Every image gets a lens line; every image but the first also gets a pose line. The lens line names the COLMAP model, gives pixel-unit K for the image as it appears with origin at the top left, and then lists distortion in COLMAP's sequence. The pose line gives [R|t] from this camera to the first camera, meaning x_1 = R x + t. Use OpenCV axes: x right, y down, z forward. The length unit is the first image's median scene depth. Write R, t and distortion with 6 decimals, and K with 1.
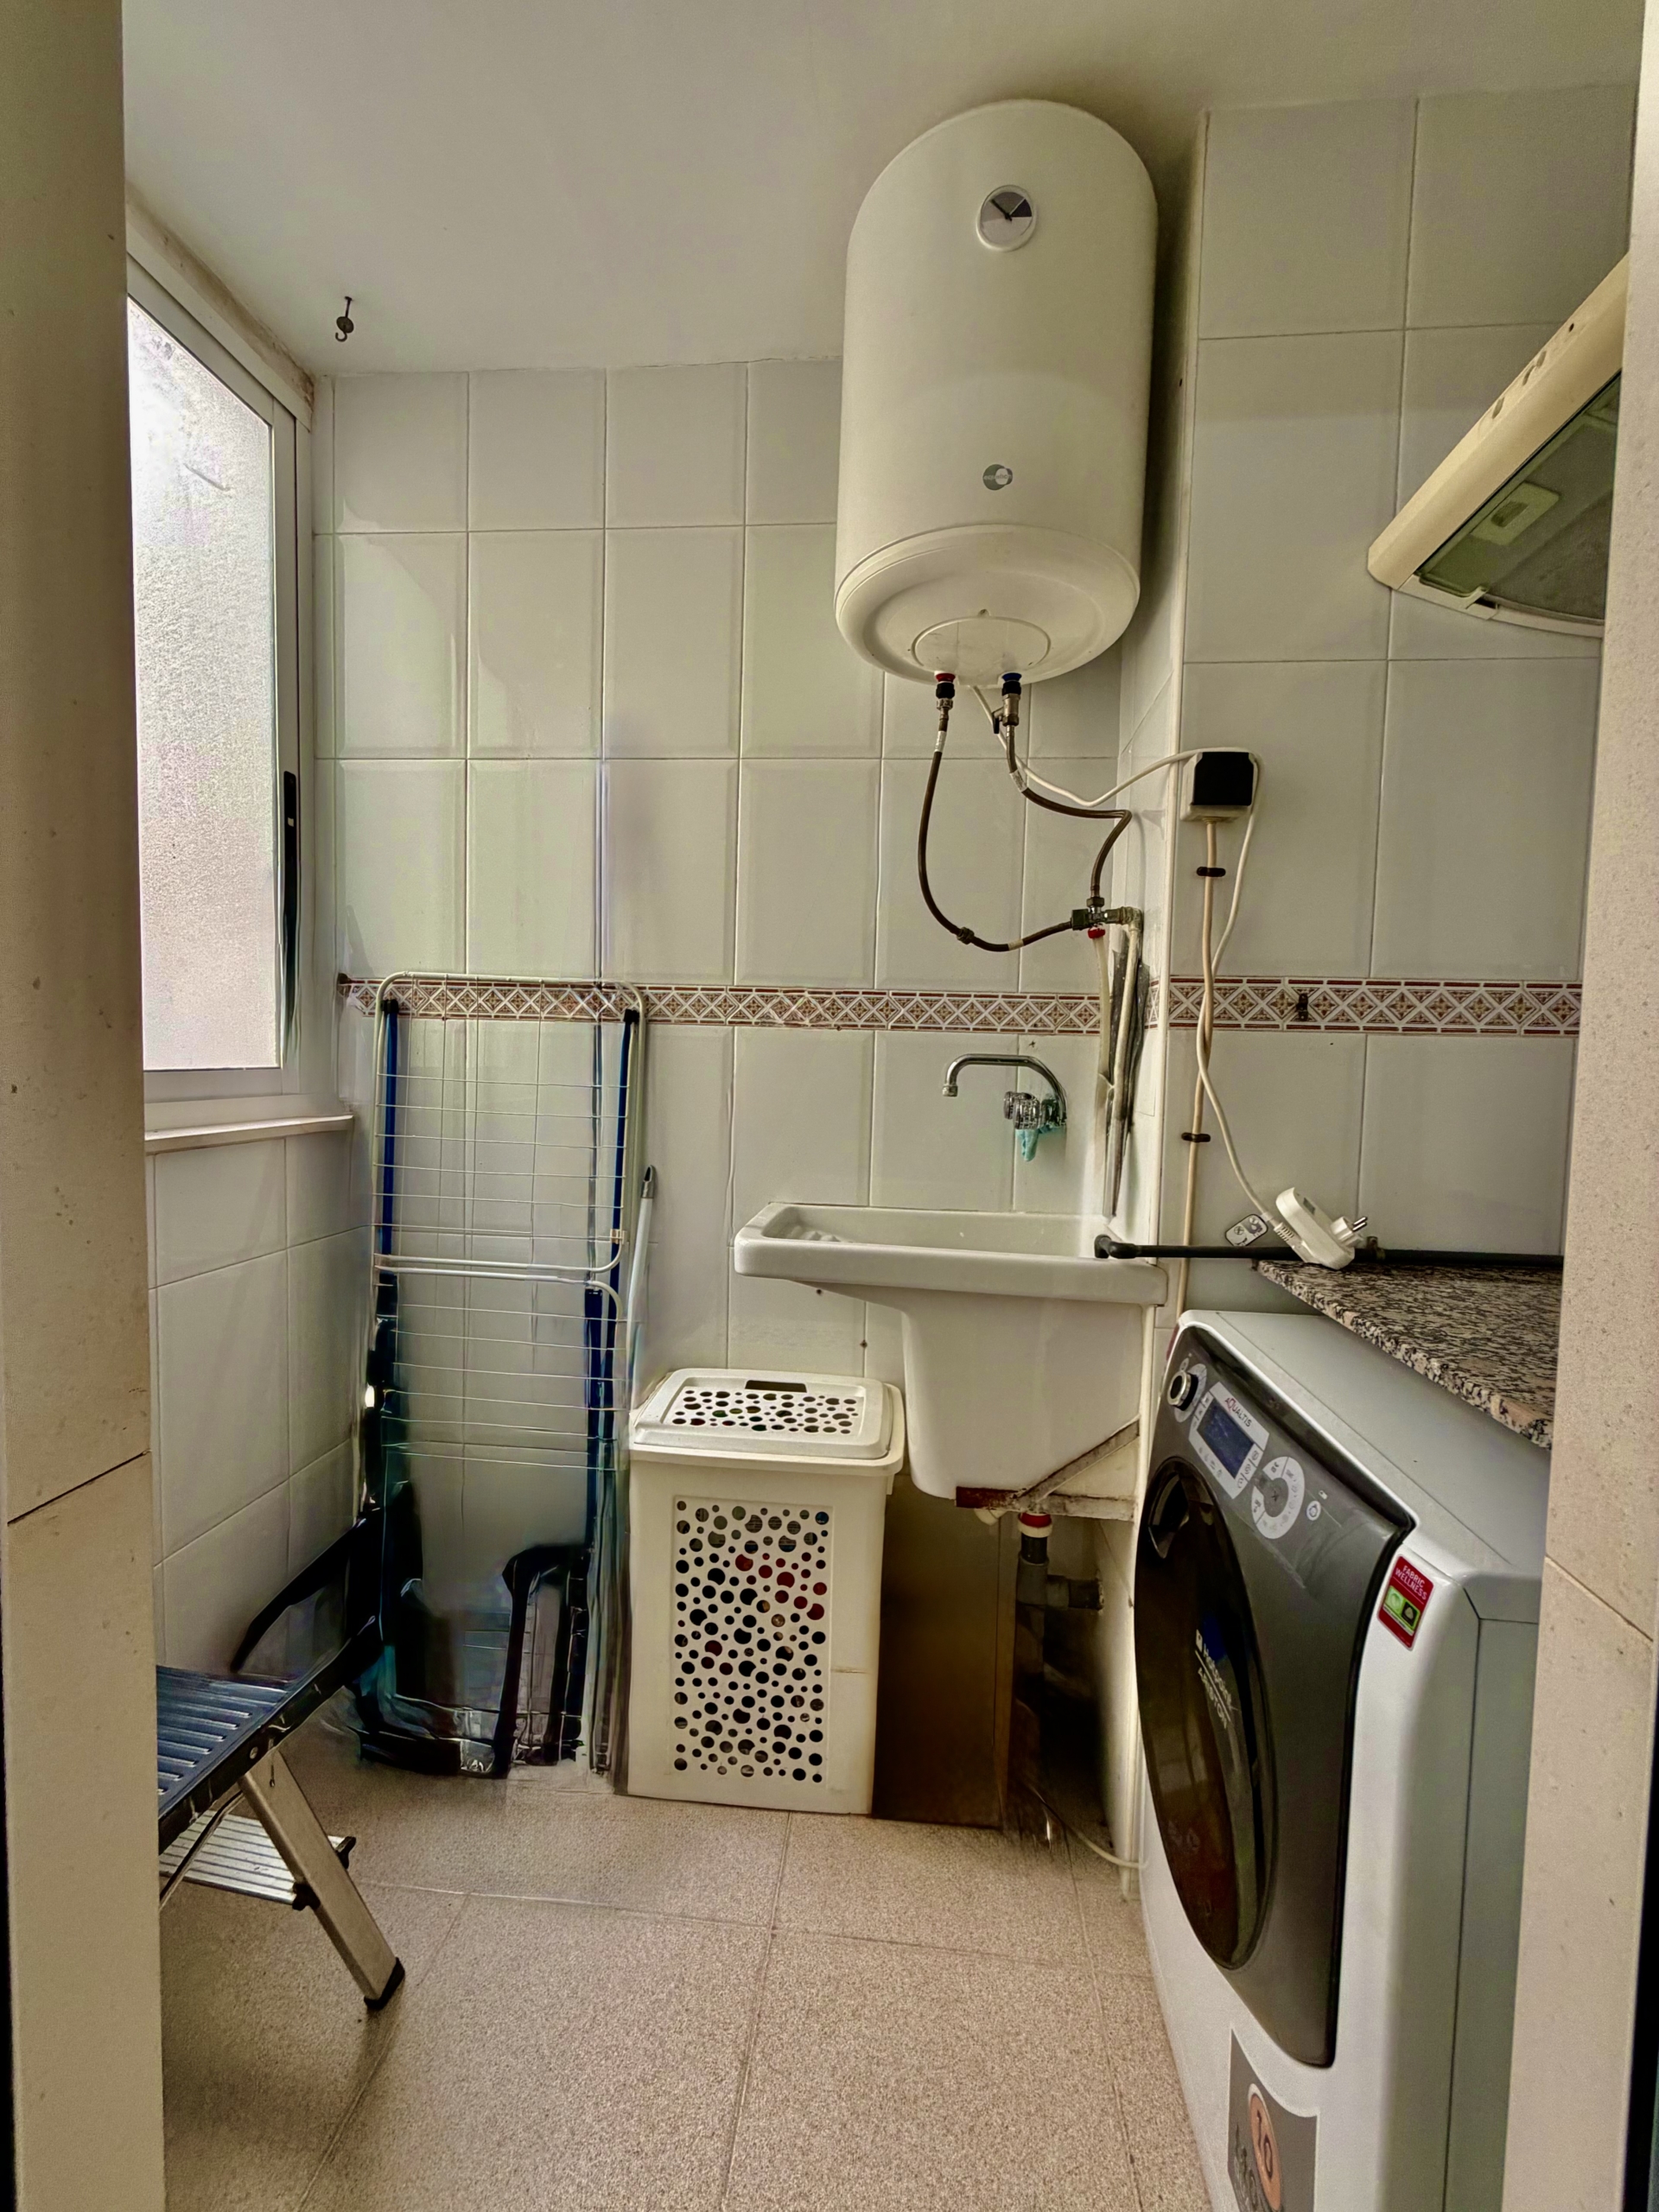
lens RADIAL K [[880.6, 0, 831.2], [0, 880.6, 1101.7], [0, 0, 1]] dist [-0.000951, 0.000295]
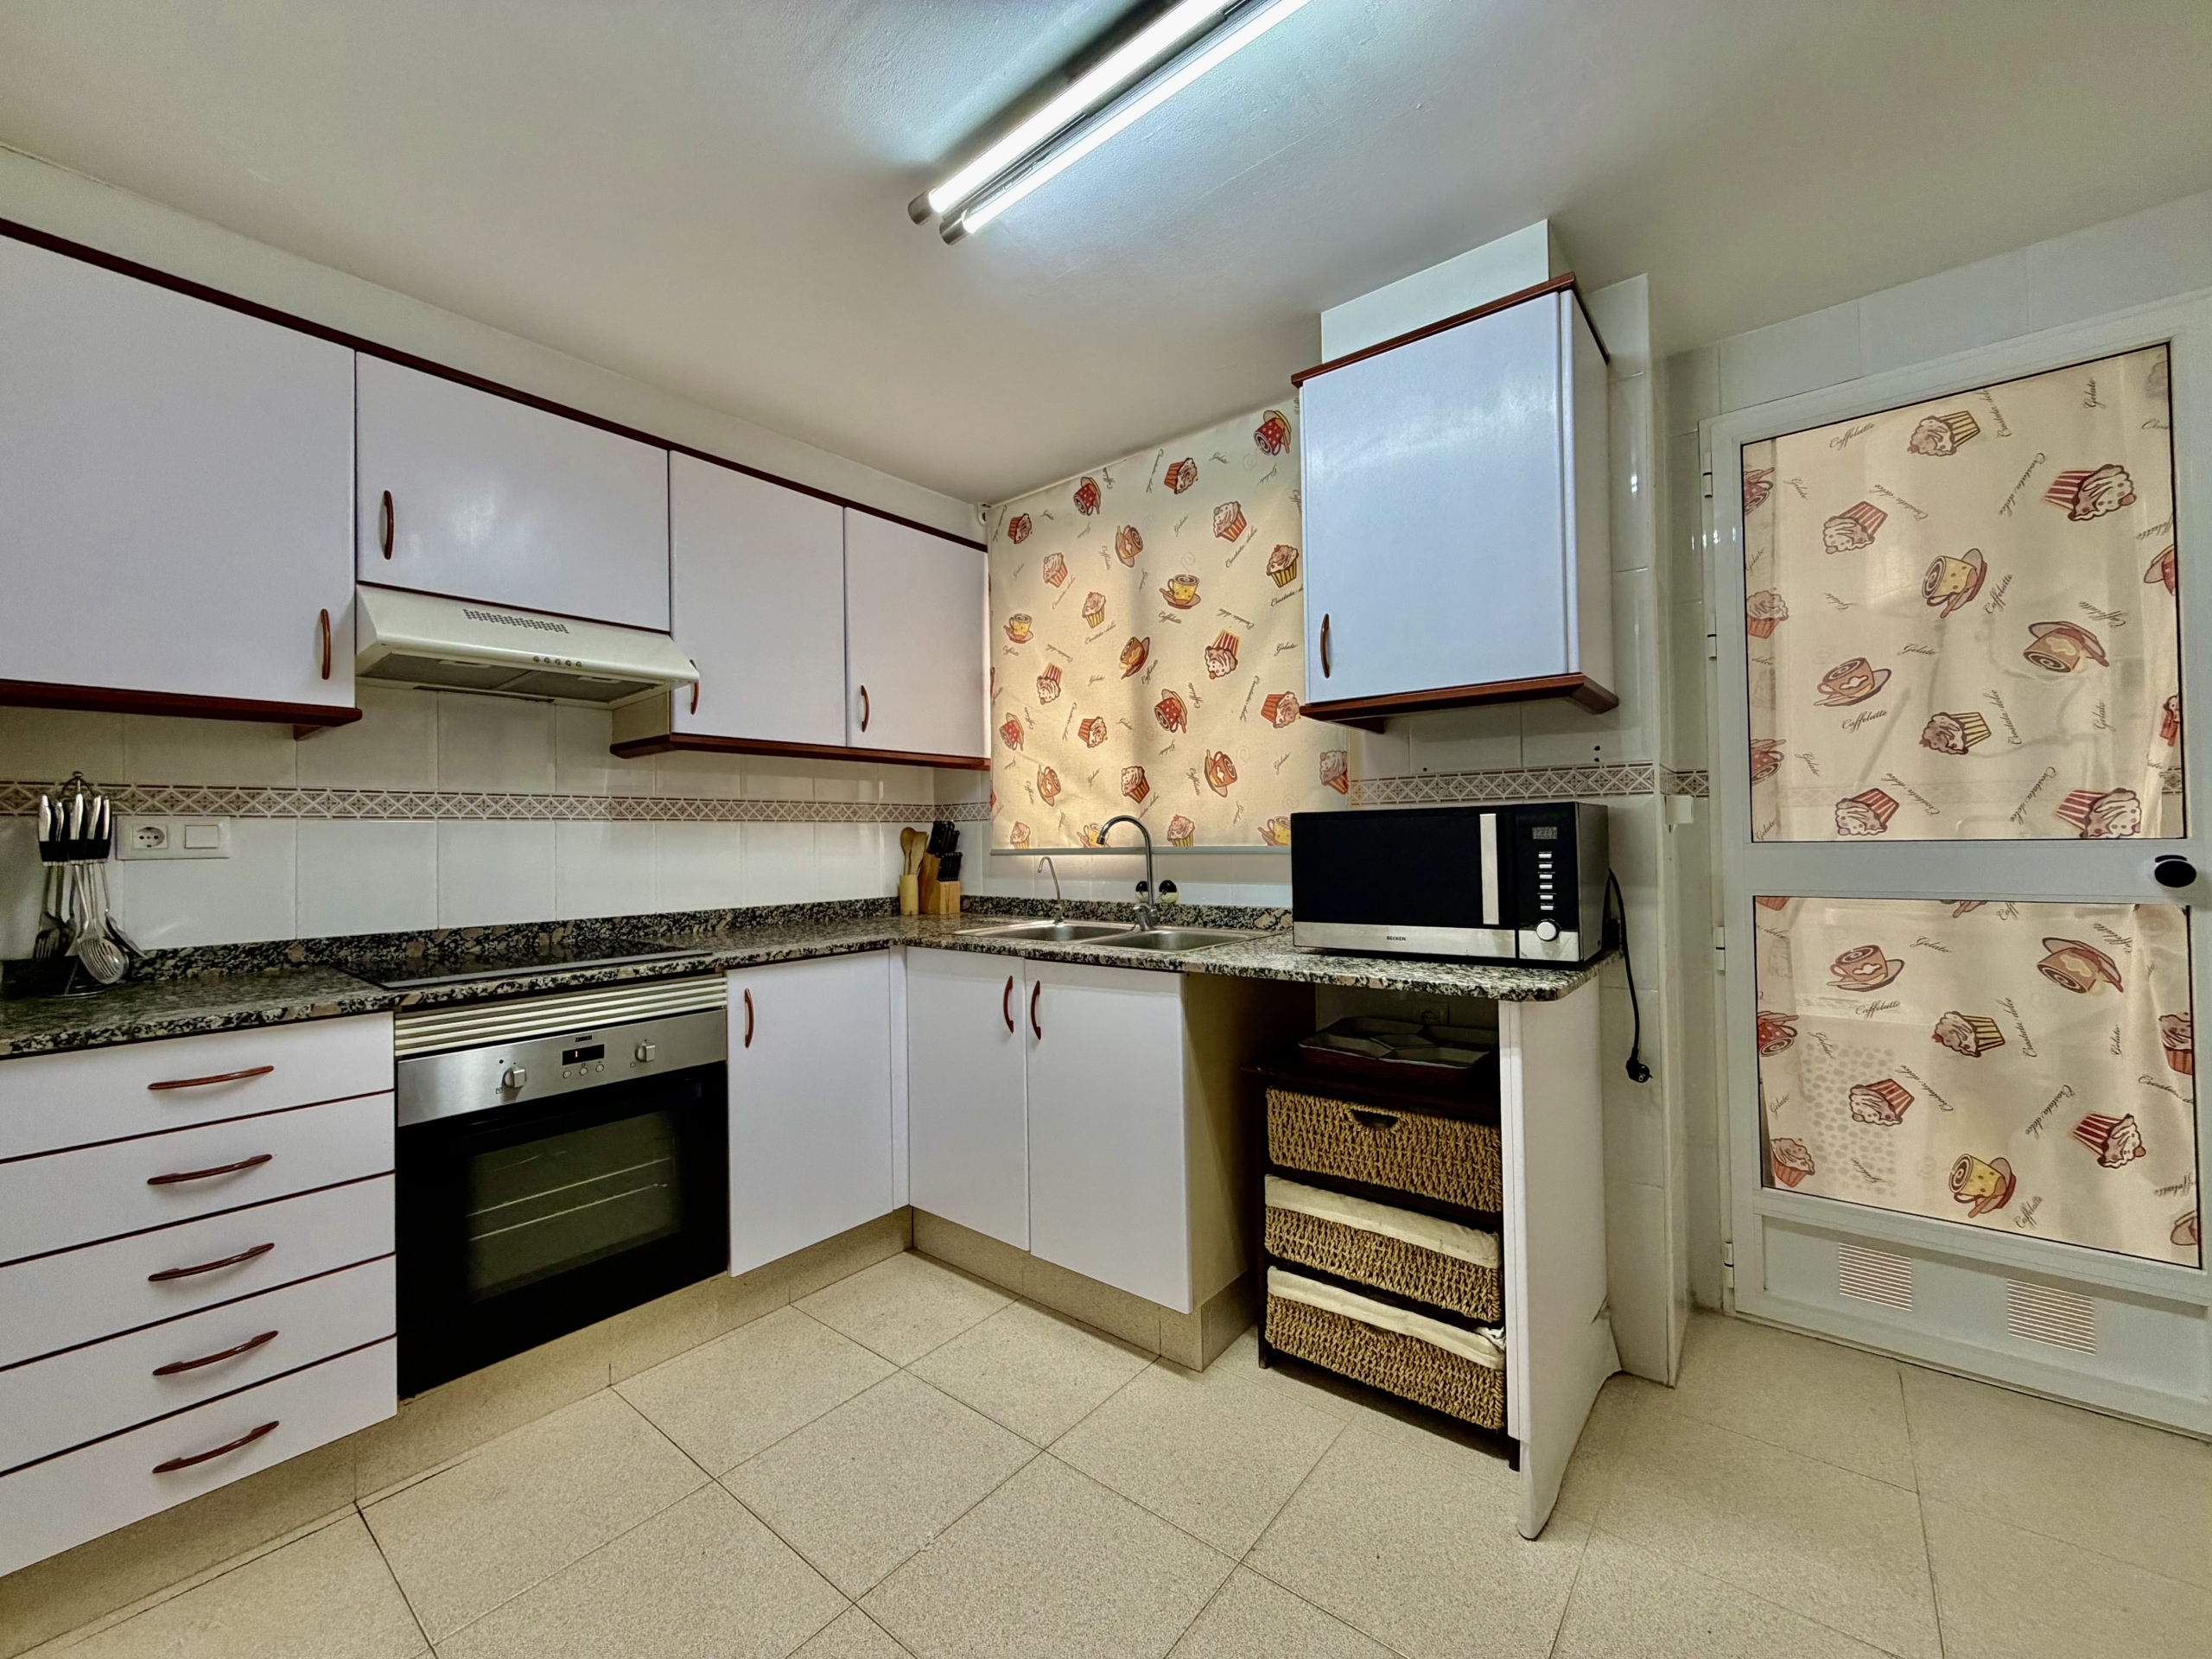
lens RADIAL K [[880.6, 0, 1099.8], [0, 880.6, 825.5], [0, 0, 1]] dist [-0.000951, 0.000295]
pose [[0.826951, -0.045054, -0.560465, -0.339511], [0.006717, 0.997505, -0.070276, 0.086353], [0.562233, 0.054351, 0.825191, -1.632707]]
